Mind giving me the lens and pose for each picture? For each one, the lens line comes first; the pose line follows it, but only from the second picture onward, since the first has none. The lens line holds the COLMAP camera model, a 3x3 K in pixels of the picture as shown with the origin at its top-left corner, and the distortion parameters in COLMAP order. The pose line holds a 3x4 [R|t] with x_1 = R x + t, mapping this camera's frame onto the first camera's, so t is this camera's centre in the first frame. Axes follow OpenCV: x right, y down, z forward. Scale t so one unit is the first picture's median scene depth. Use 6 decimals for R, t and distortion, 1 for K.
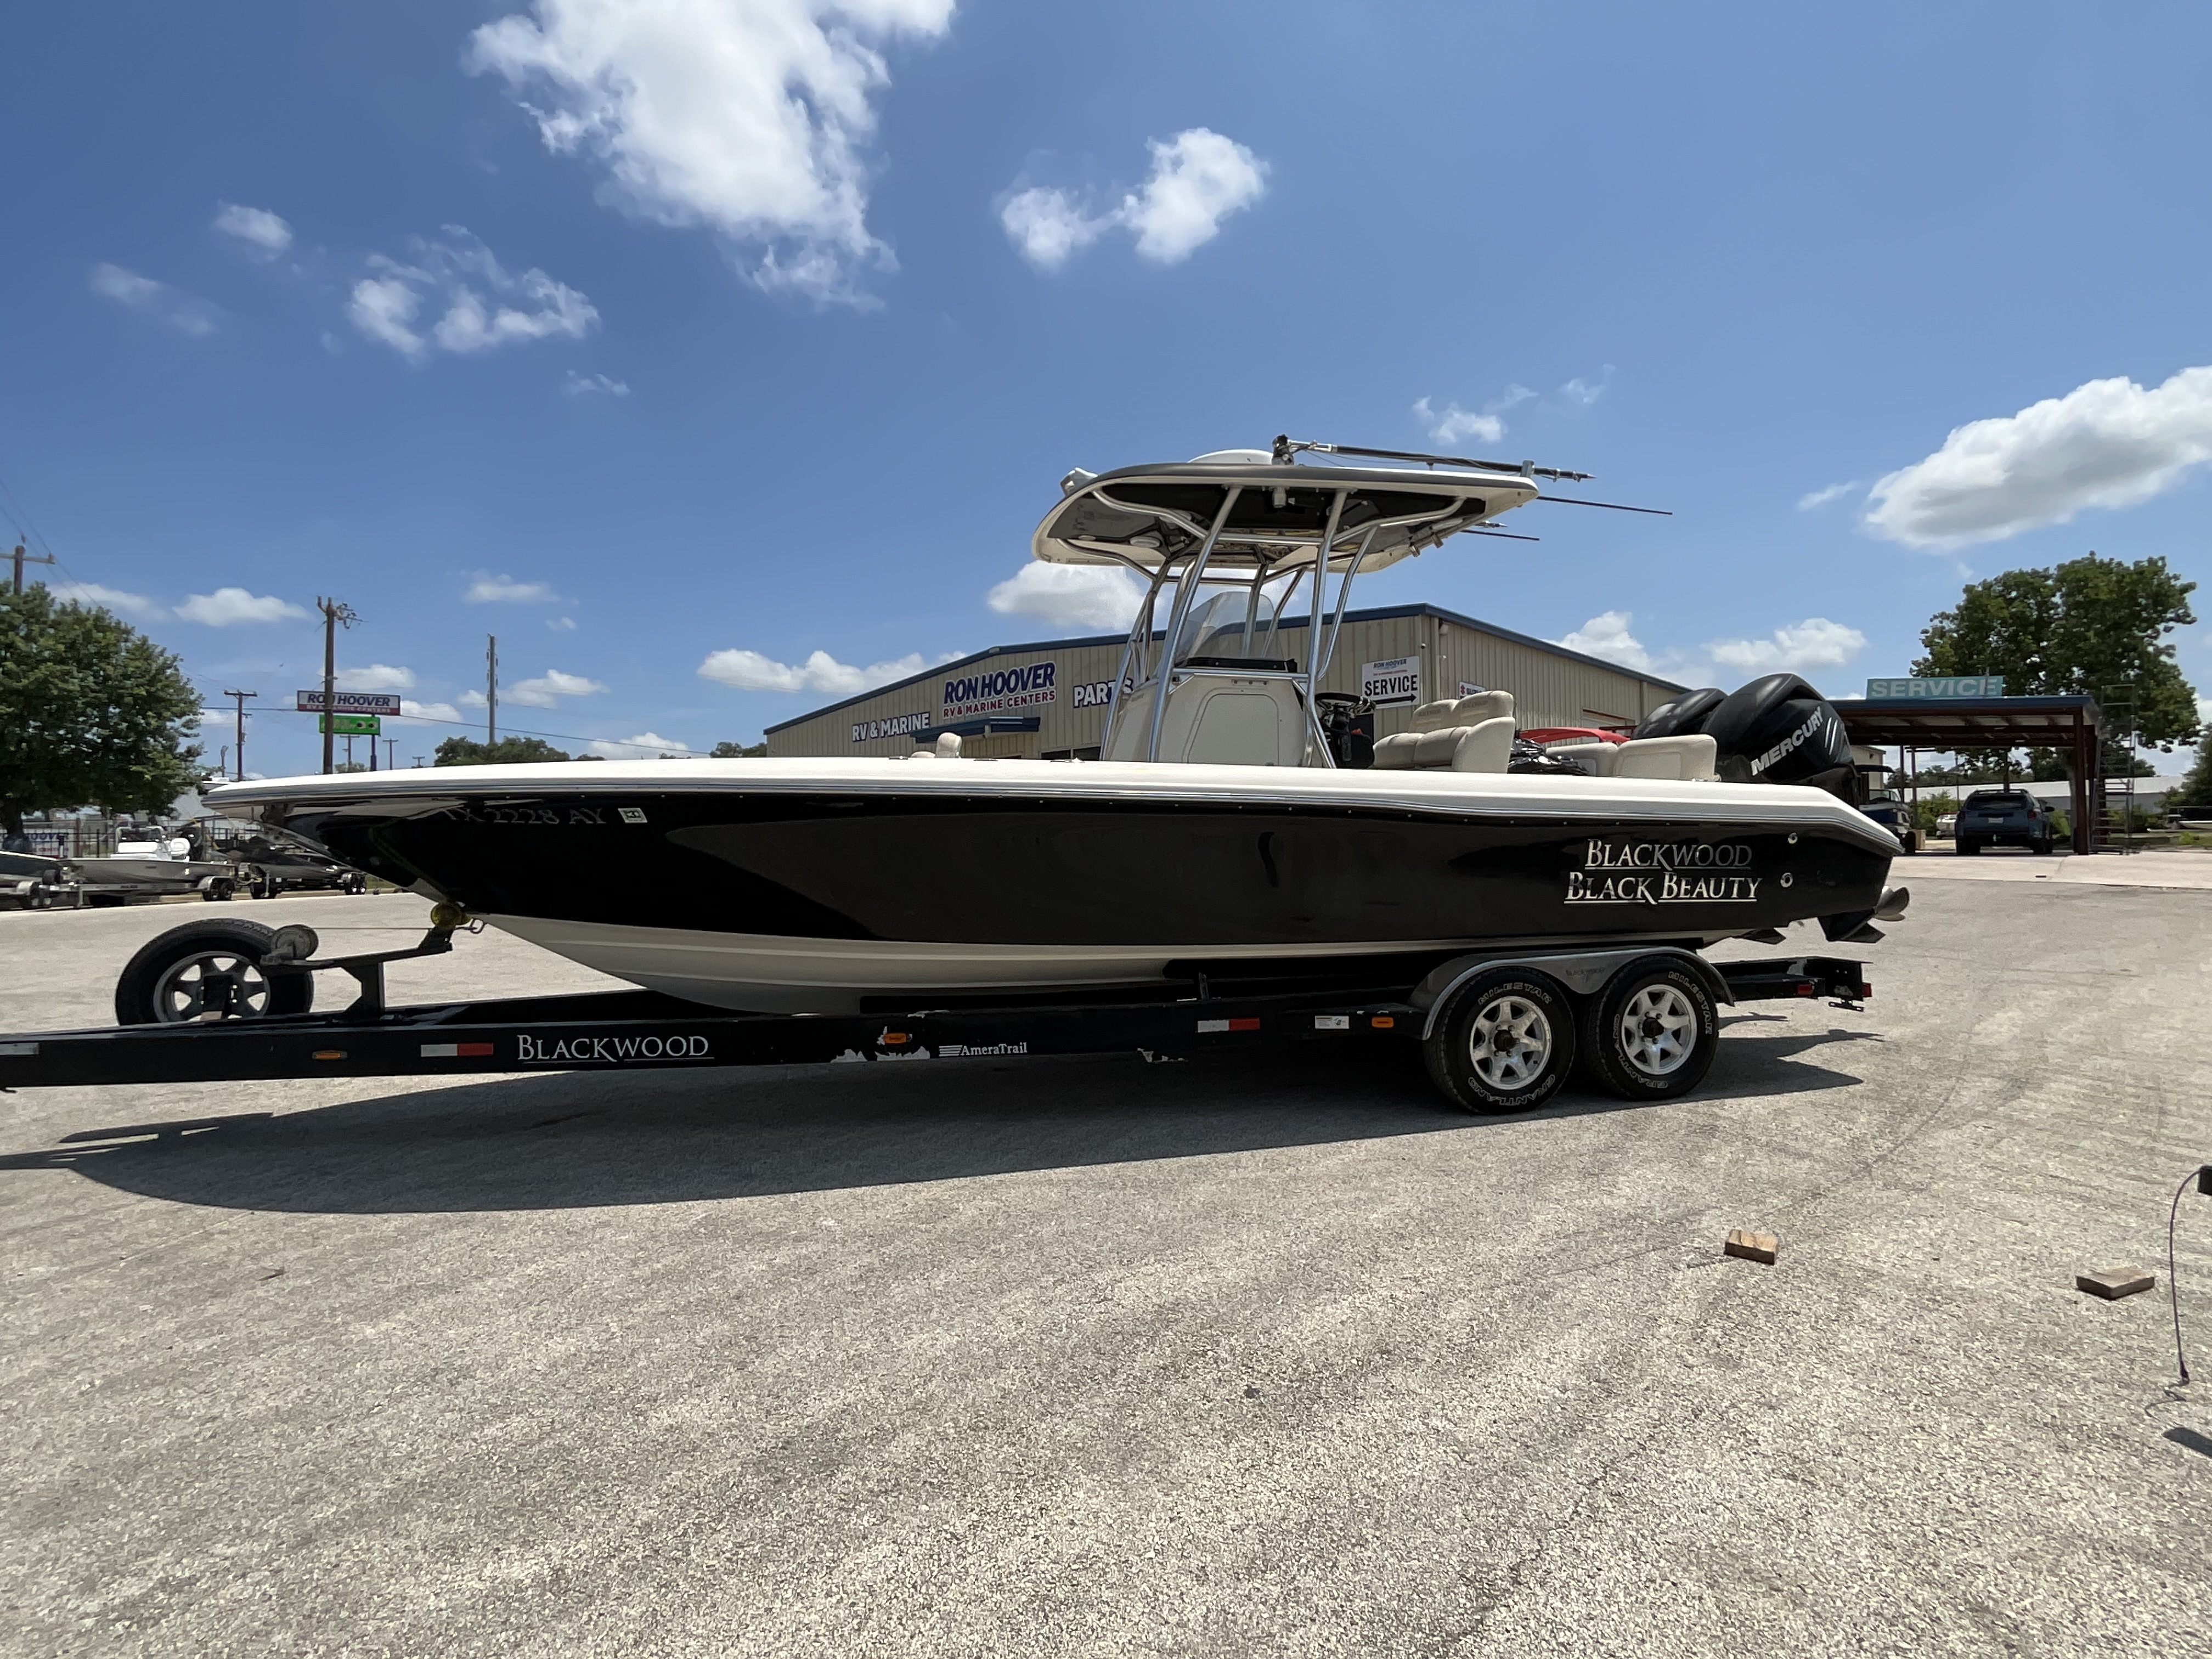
lens RADIAL K [[1040.0, 0, 1109.3], [0, 1040.0, 828.4], [0, 0, 1]] dist [0.002033, -0.000330]
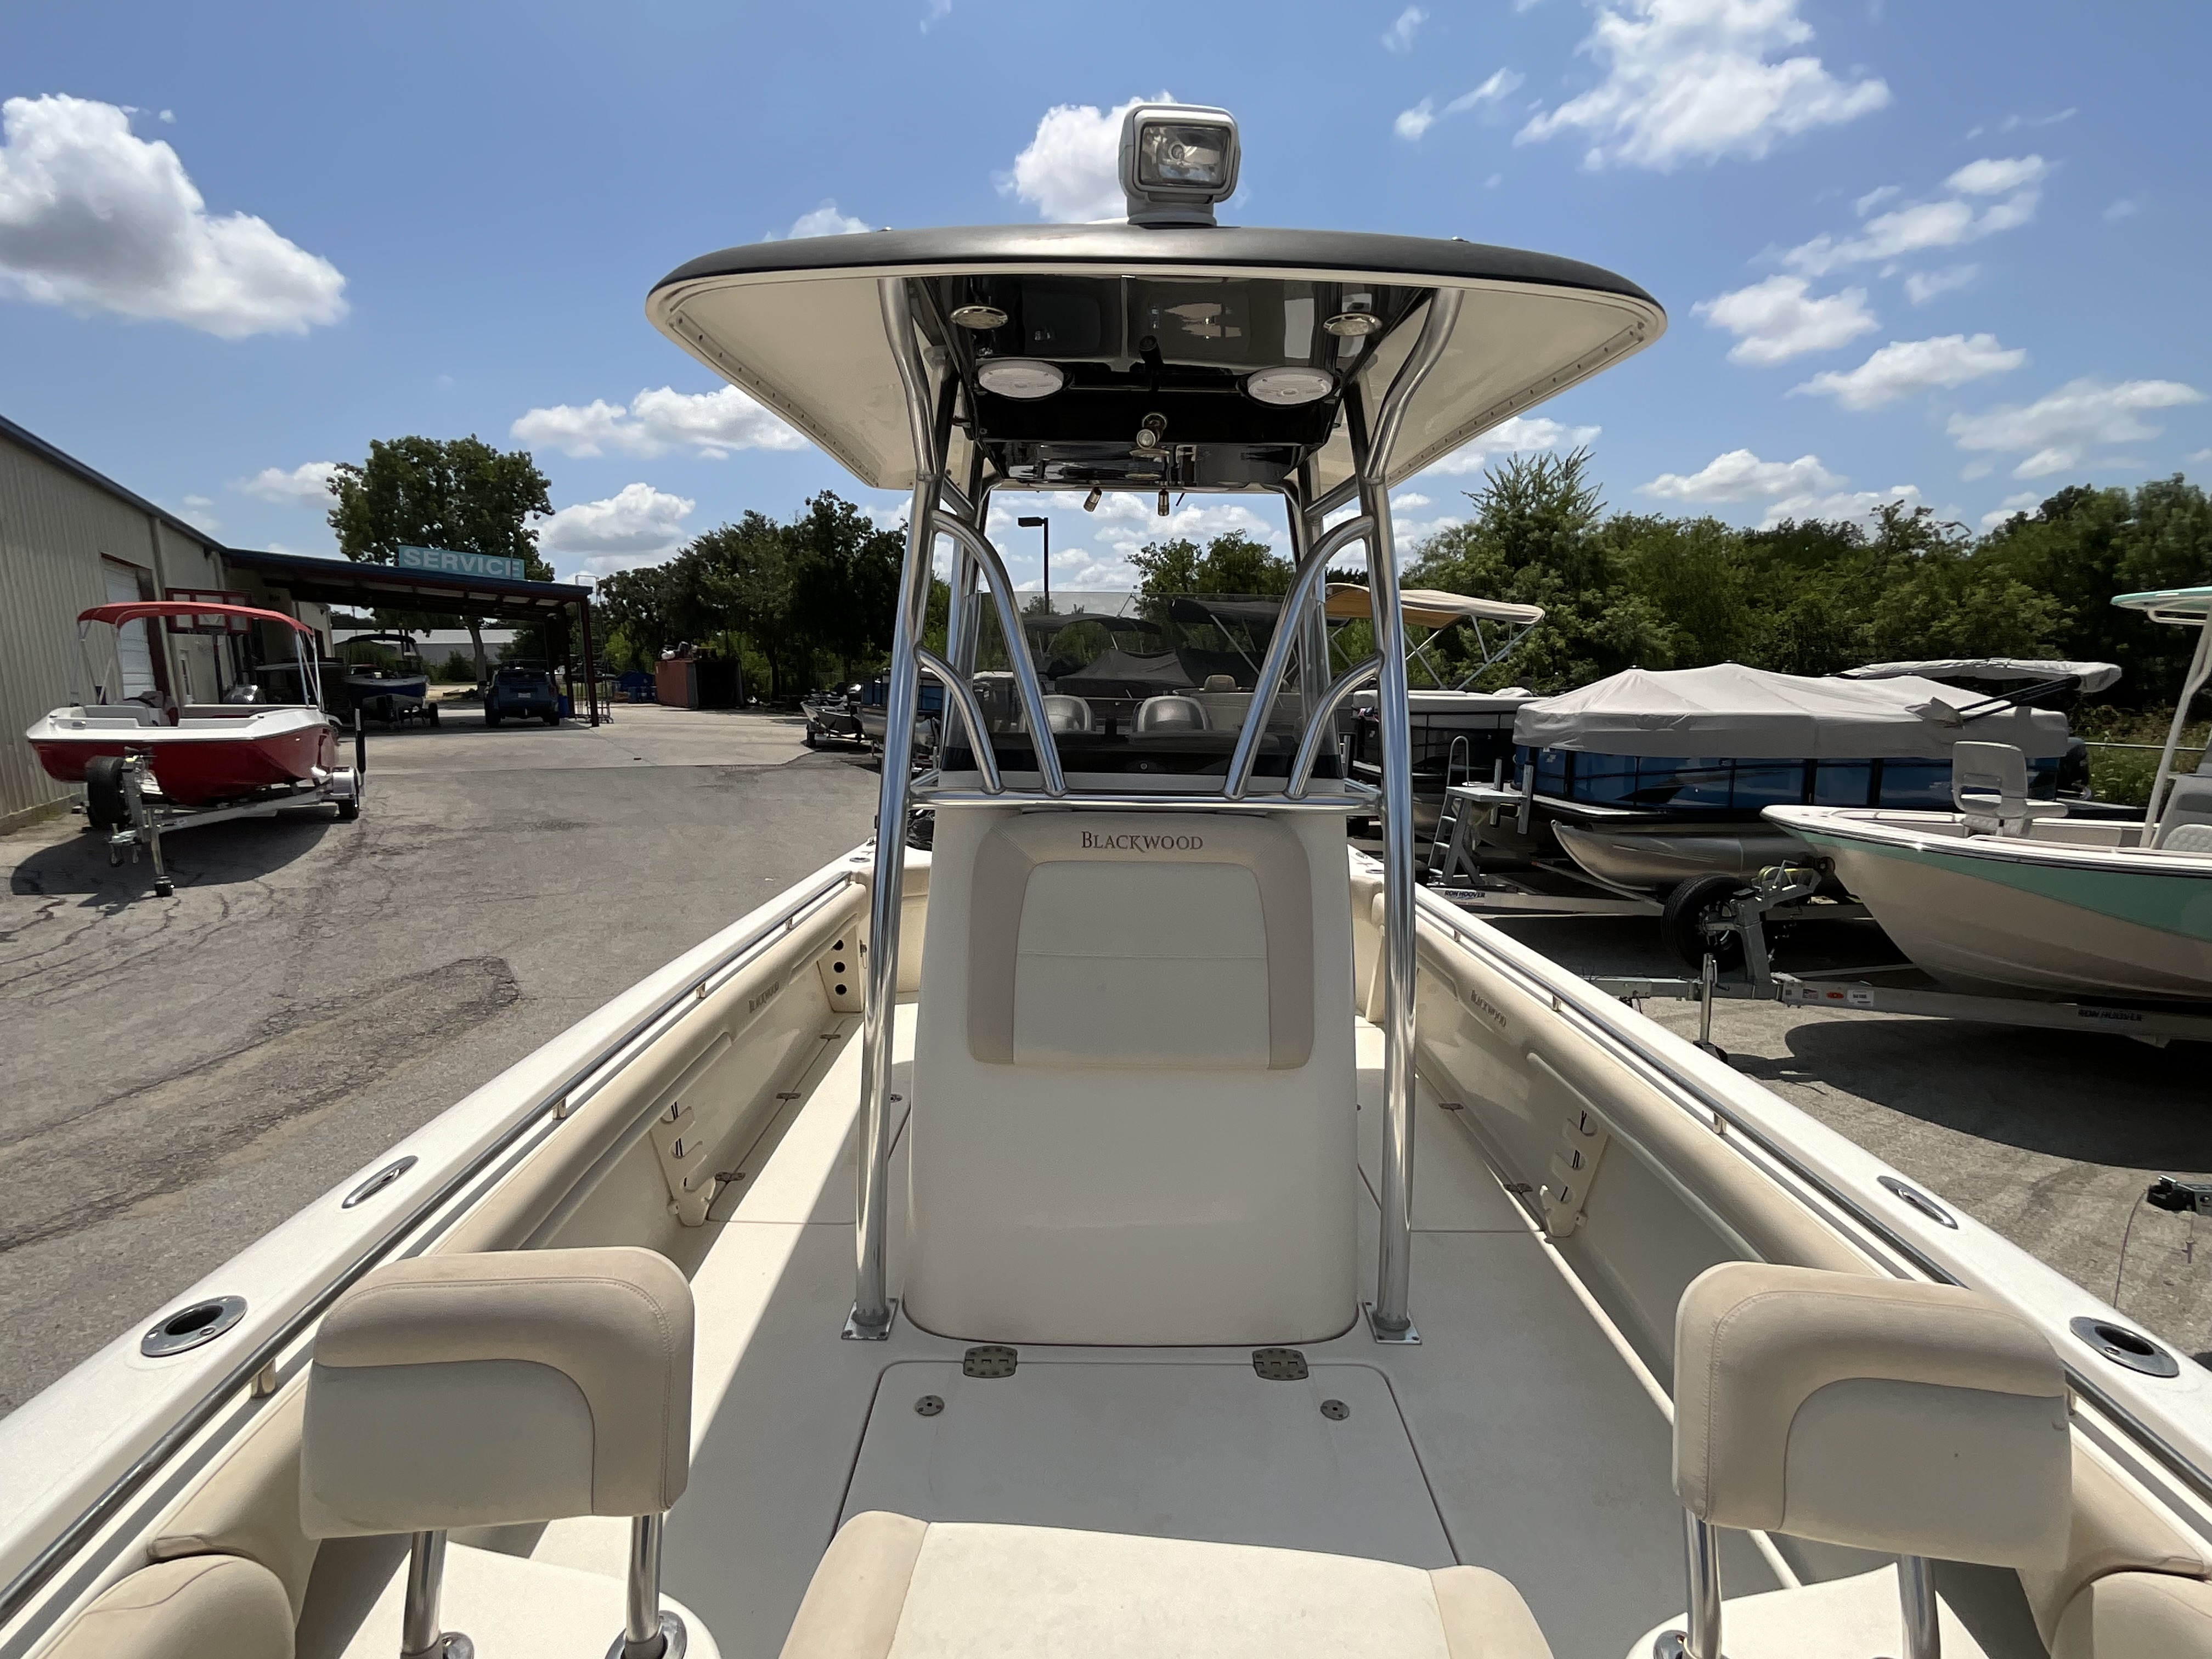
lens RADIAL K [[1040.0, 0, 1111.2], [0, 1040.0, 816.5], [0, 0, 1]] dist [0.002033, -0.000330]
pose [[0.209235, -0.136930, 0.968231, -0.045342], [-0.001442, 0.990103, 0.140335, -0.018744], [-0.977864, -0.030759, 0.206967, 0.093101]]
